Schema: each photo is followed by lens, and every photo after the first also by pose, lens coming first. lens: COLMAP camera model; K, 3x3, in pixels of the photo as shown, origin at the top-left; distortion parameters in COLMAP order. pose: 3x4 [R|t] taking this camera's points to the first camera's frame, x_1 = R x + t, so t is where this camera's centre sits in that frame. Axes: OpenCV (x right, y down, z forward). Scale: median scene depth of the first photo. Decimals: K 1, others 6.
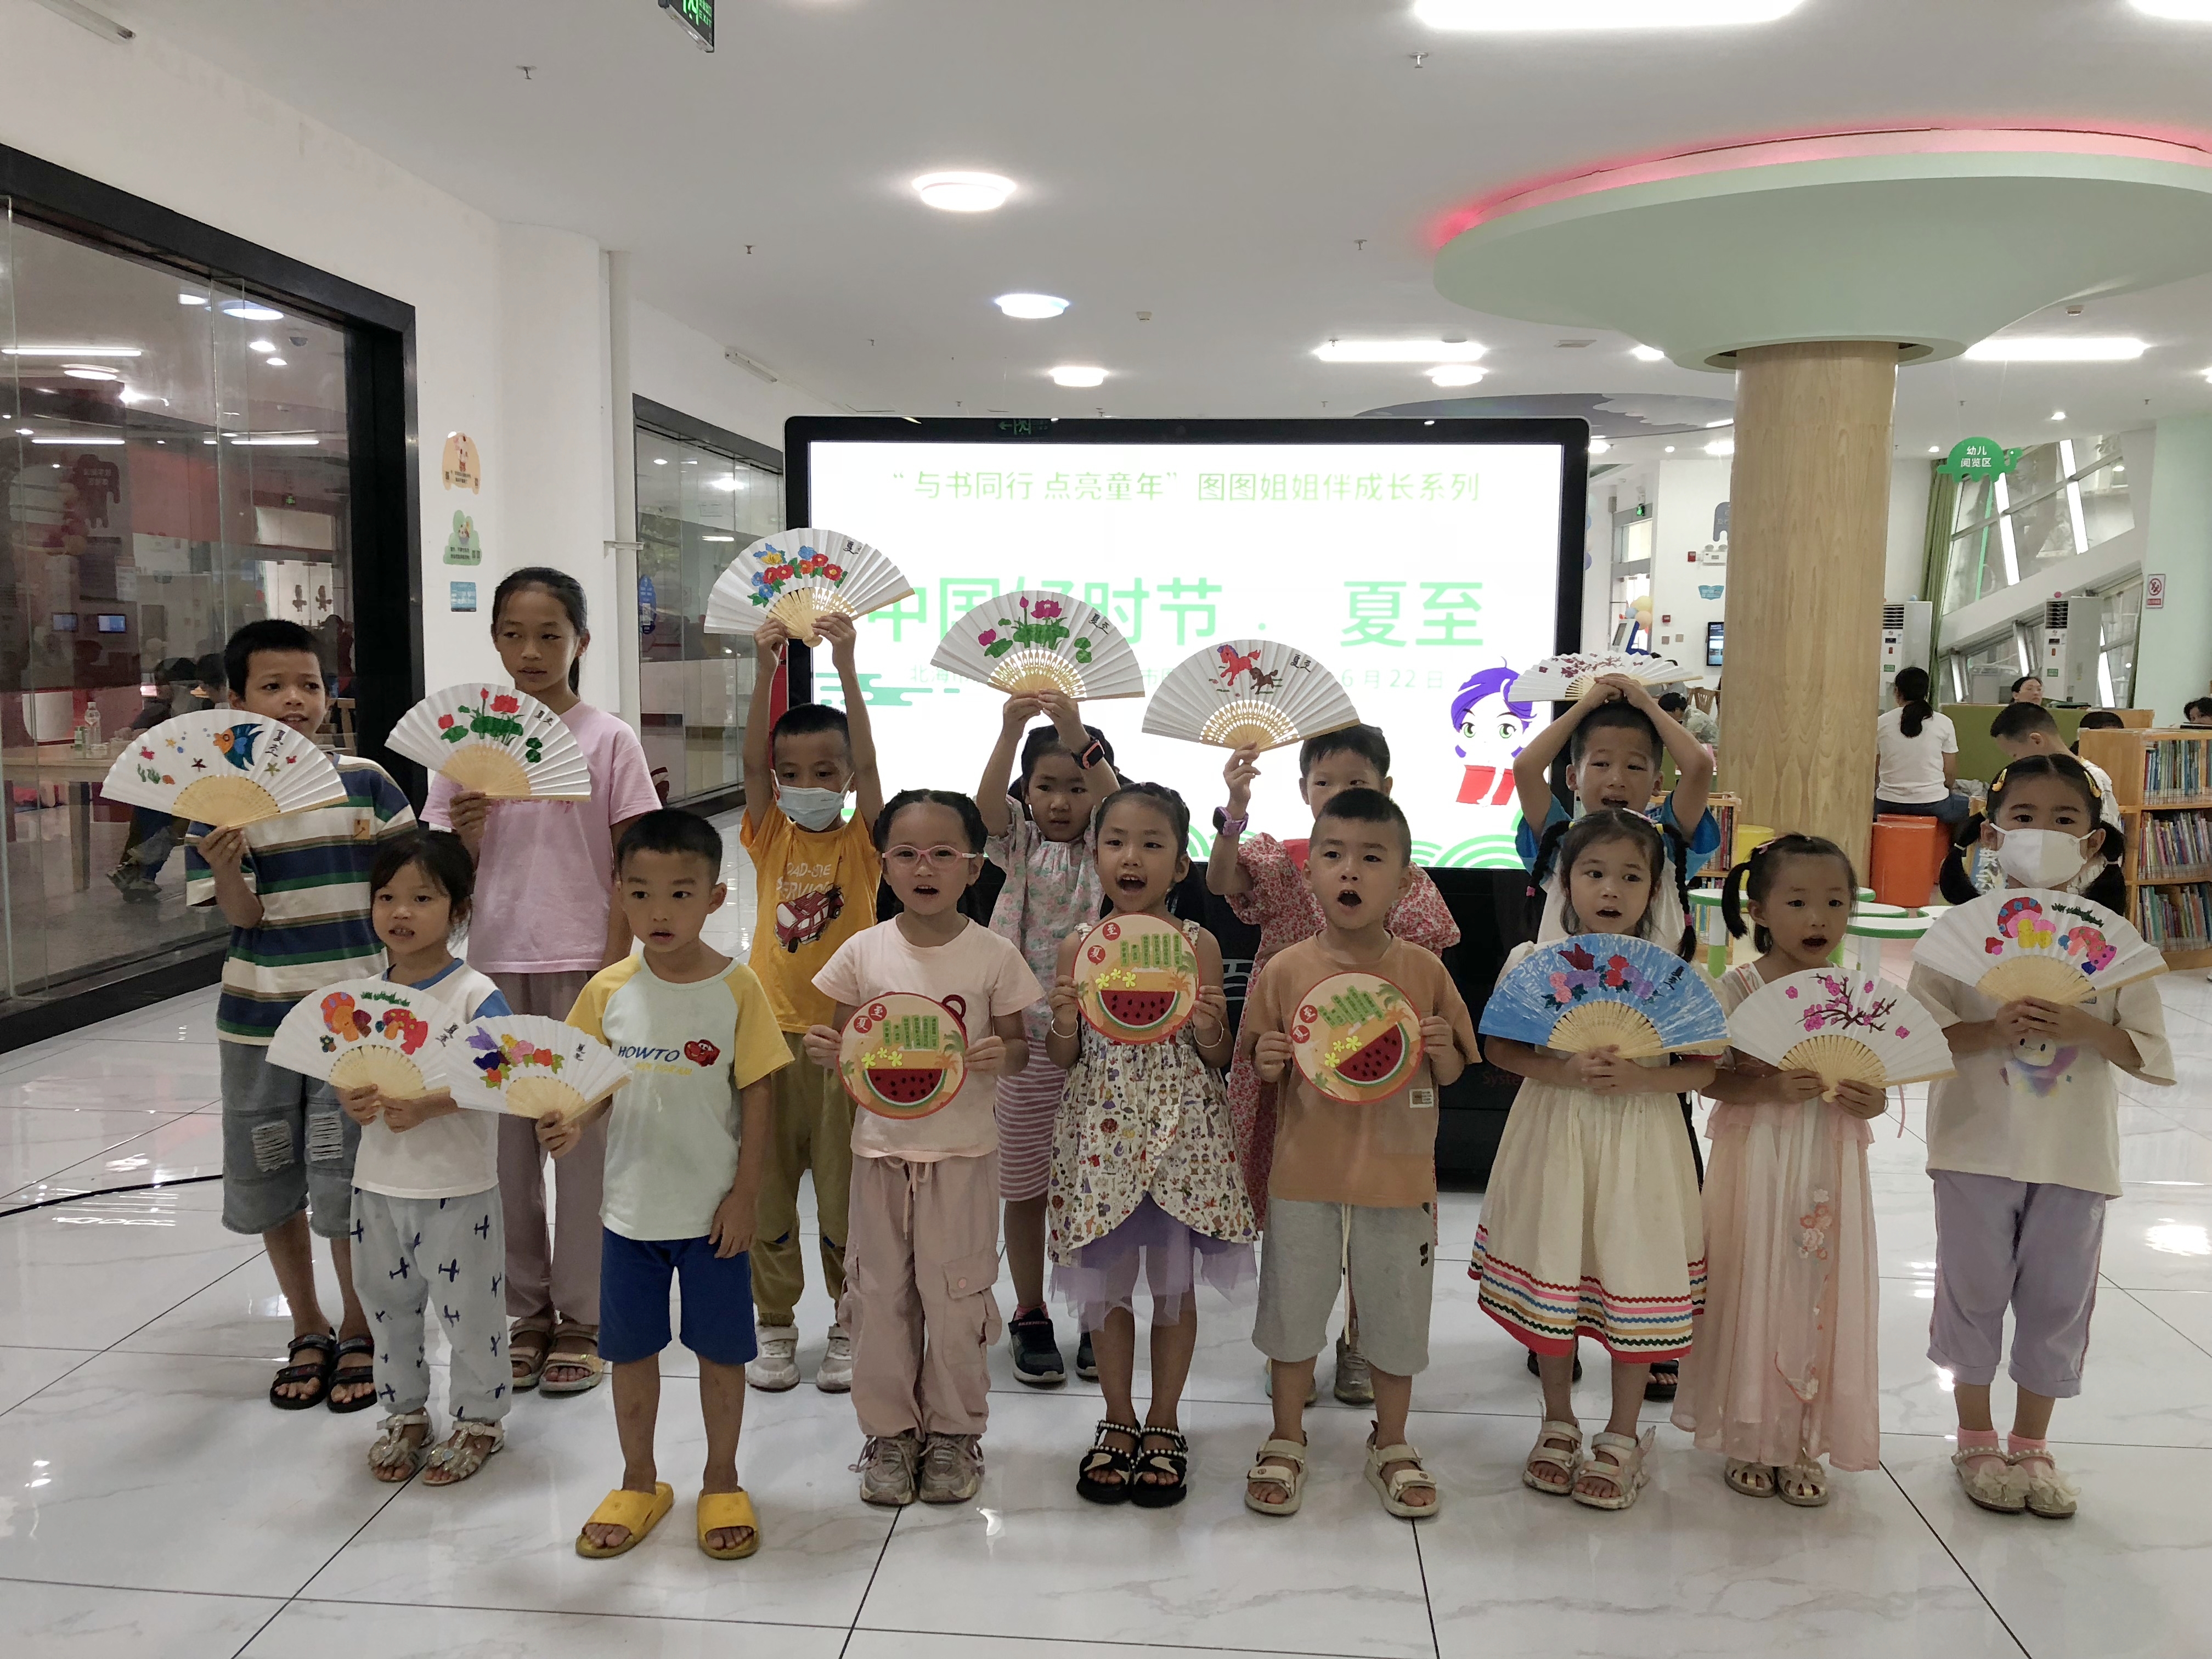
lens RADIAL K [[1792.6, 0, 1106.0], [0, 1792.6, 829.5], [0, 0, 1]] dist [-0.076168, -0.009611]
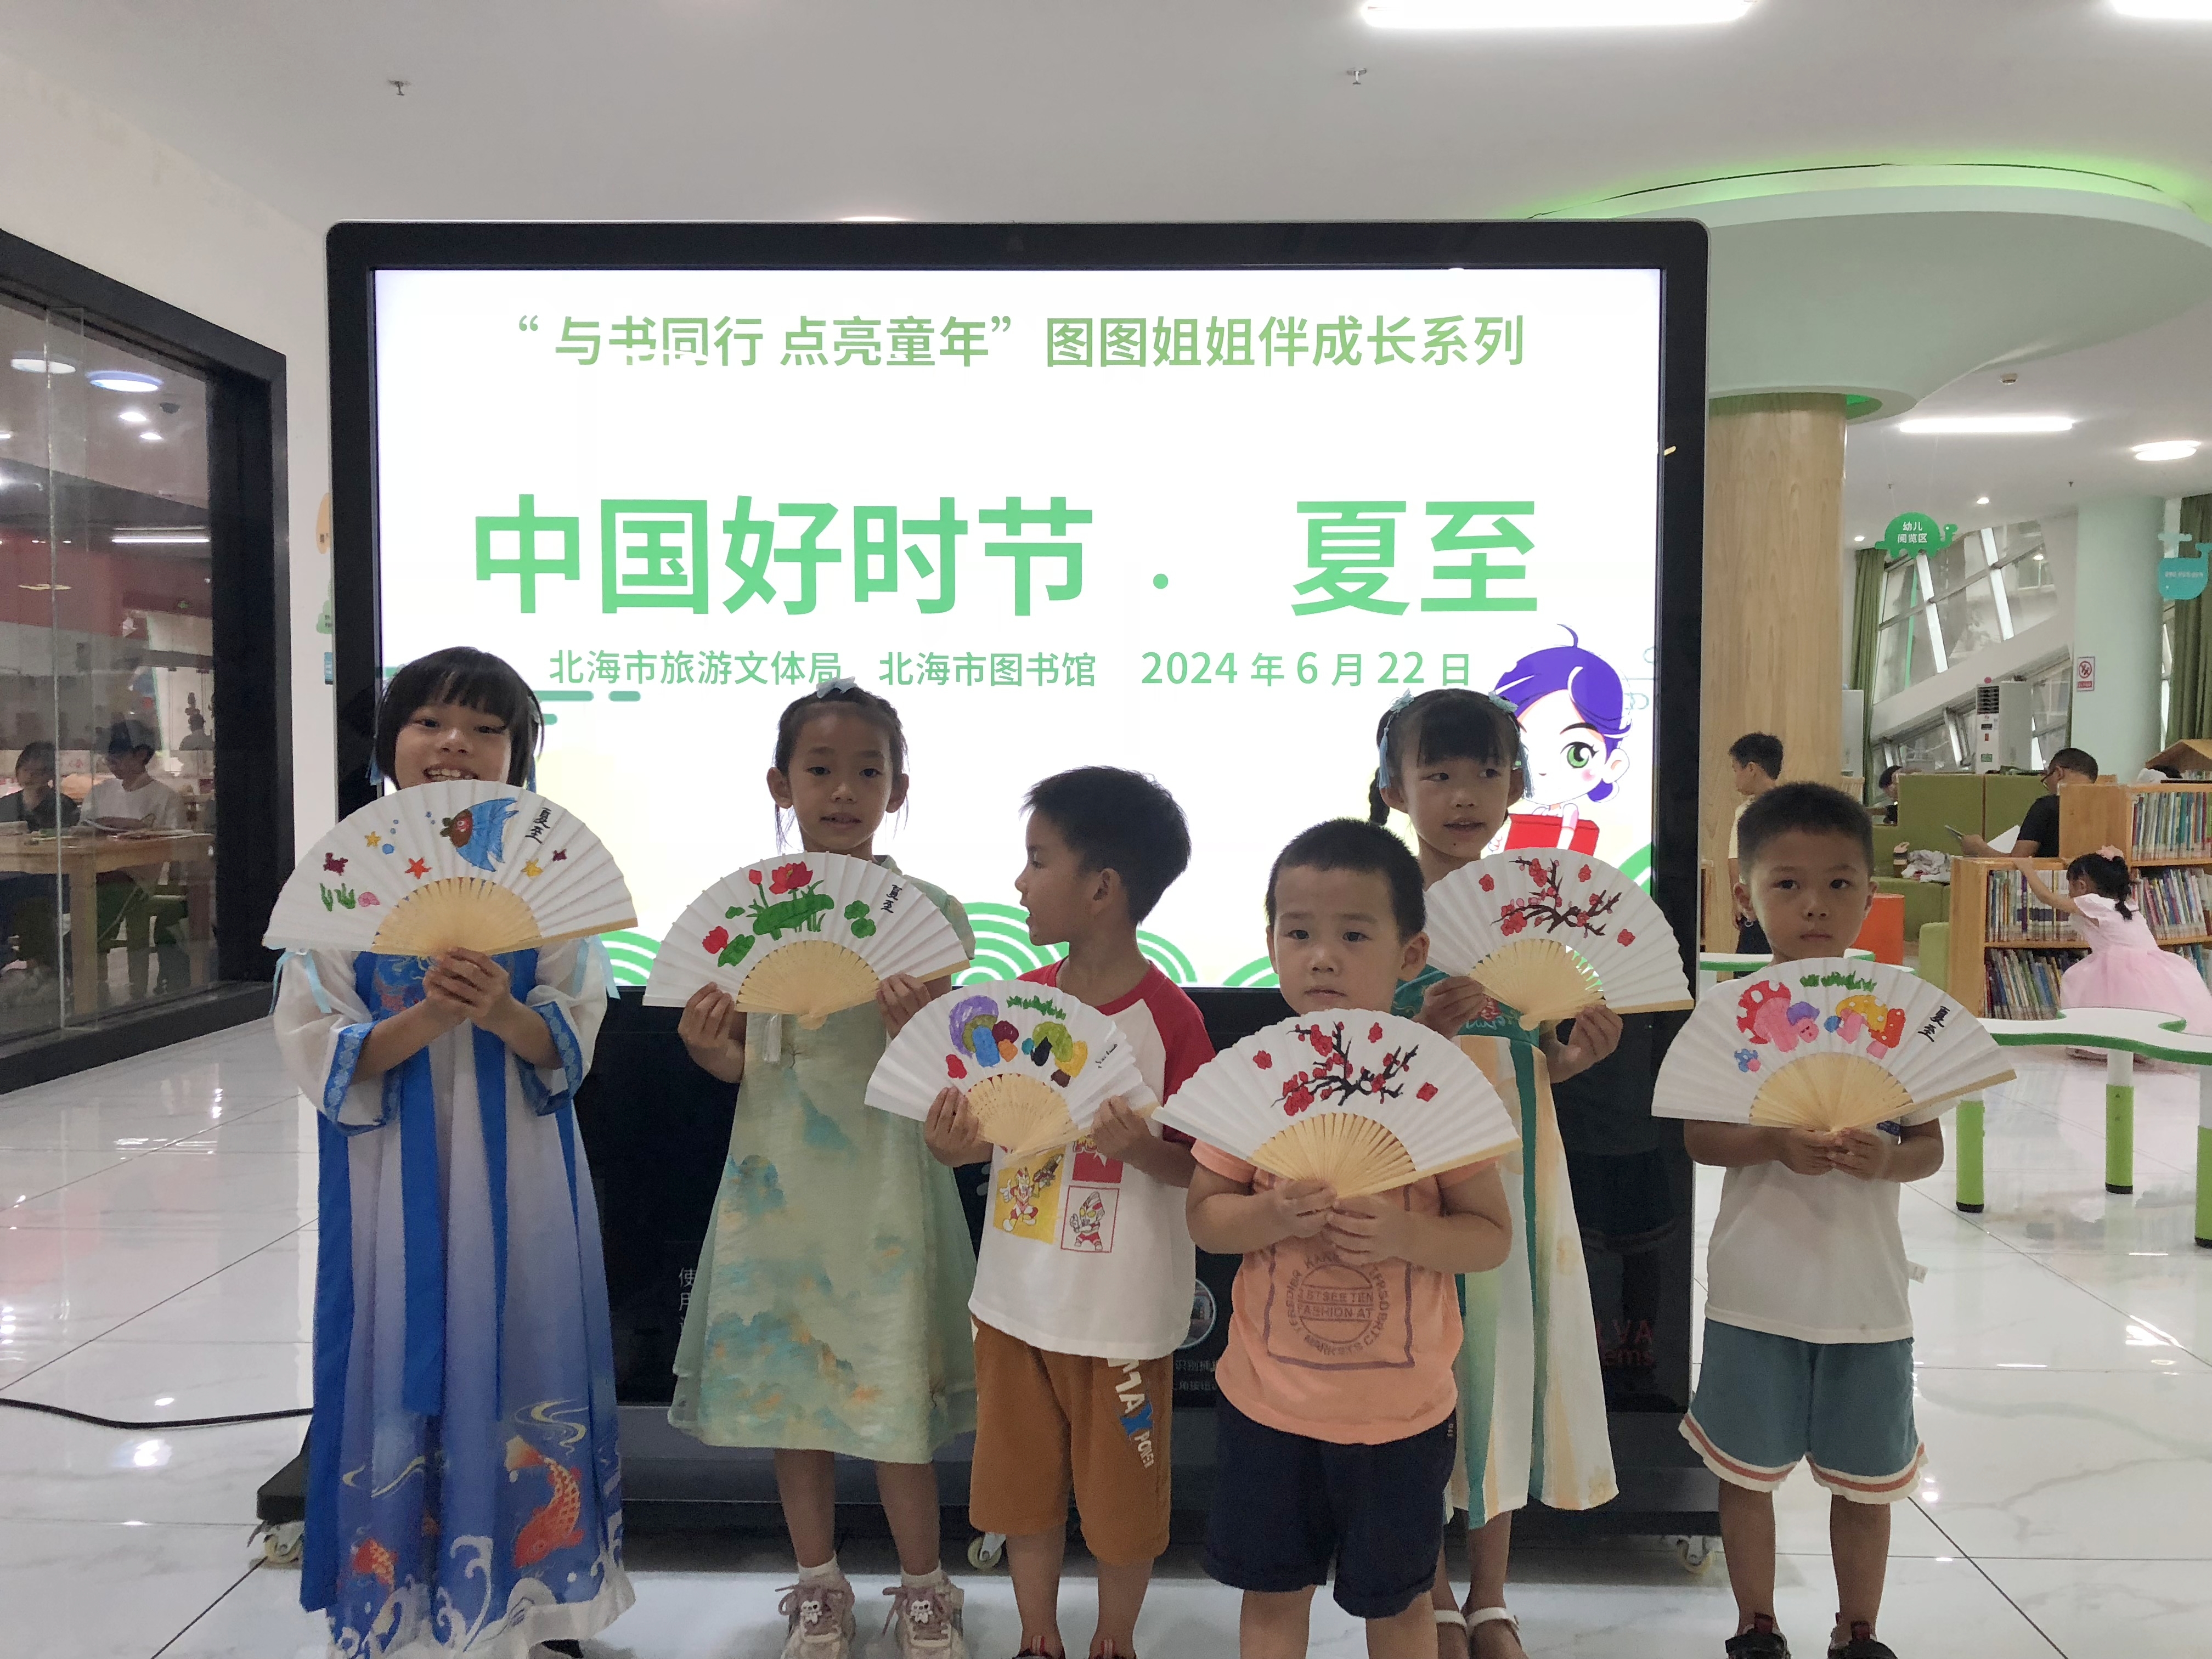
lens RADIAL K [[1809.8, 0, 1106.0], [0, 1809.8, 829.5], [0, 0, 1]] dist [0.005799, -0.246412]
pose [[0.999165, -0.016409, 0.037407, 0.045789], [0.018538, 0.998186, -0.057280, 0.001576], [-0.036399, 0.057926, 0.997657, 0.415480]]
